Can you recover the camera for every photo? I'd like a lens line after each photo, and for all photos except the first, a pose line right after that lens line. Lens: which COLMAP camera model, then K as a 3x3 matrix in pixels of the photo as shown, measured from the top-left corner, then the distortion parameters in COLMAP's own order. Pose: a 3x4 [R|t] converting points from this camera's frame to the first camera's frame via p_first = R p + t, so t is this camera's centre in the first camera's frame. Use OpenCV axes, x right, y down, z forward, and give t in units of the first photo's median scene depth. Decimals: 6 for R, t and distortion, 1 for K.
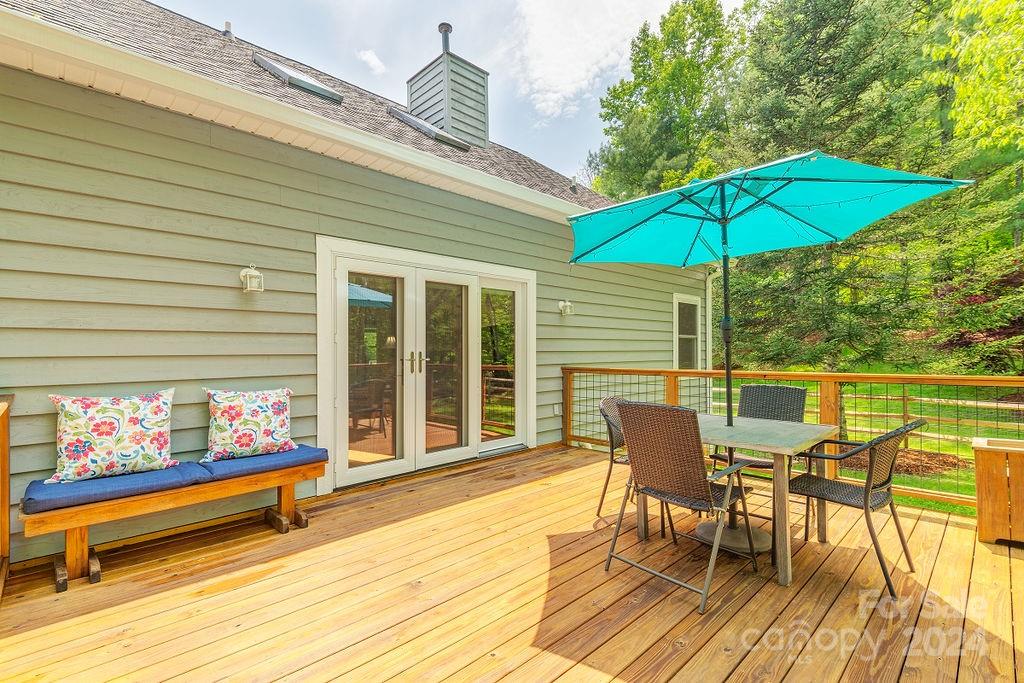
lens RADIAL K [[469.4, 0, 512.0], [0, 469.4, 341.5], [0, 0, 1]] dist [-0.000179, -0.000161]
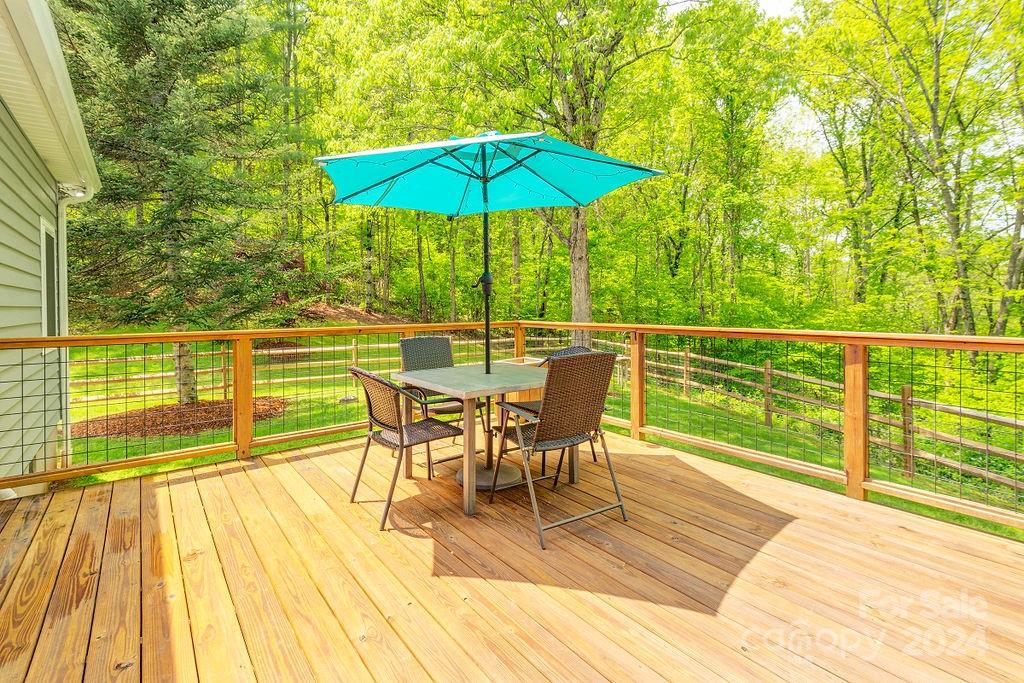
lens RADIAL K [[480.6, 0, 516.3], [0, 480.6, 308.8], [0, 0, 1]] dist [0.002089, 0.000289]
pose [[0.116214, -0.004627, 0.993213, -0.600171], [-0.012016, 0.999909, 0.006064, 0.022859], [-0.993152, -0.012639, 0.116148, 0.805425]]
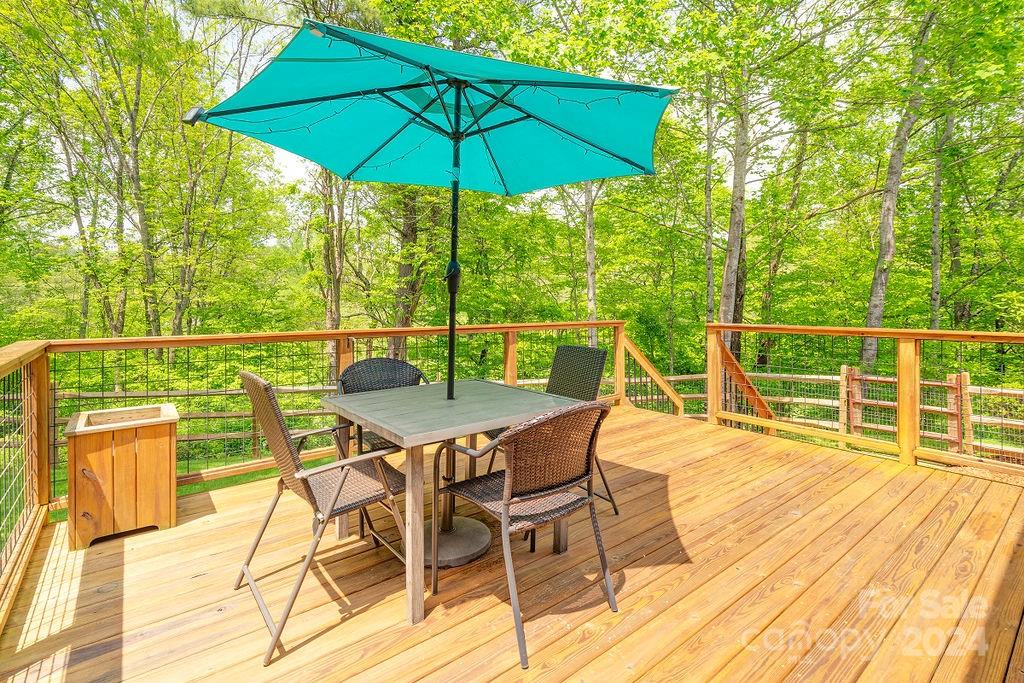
lens RADIAL K [[480.6, 0, 516.3], [0, 480.6, 308.8], [0, 0, 1]] dist [0.002089, 0.000289]
pose [[-0.995681, 0.007041, 0.092570, 0.271613], [0.006219, 0.999939, -0.009164, 0.033543], [-0.092629, -0.008549, -0.995664, 1.763118]]
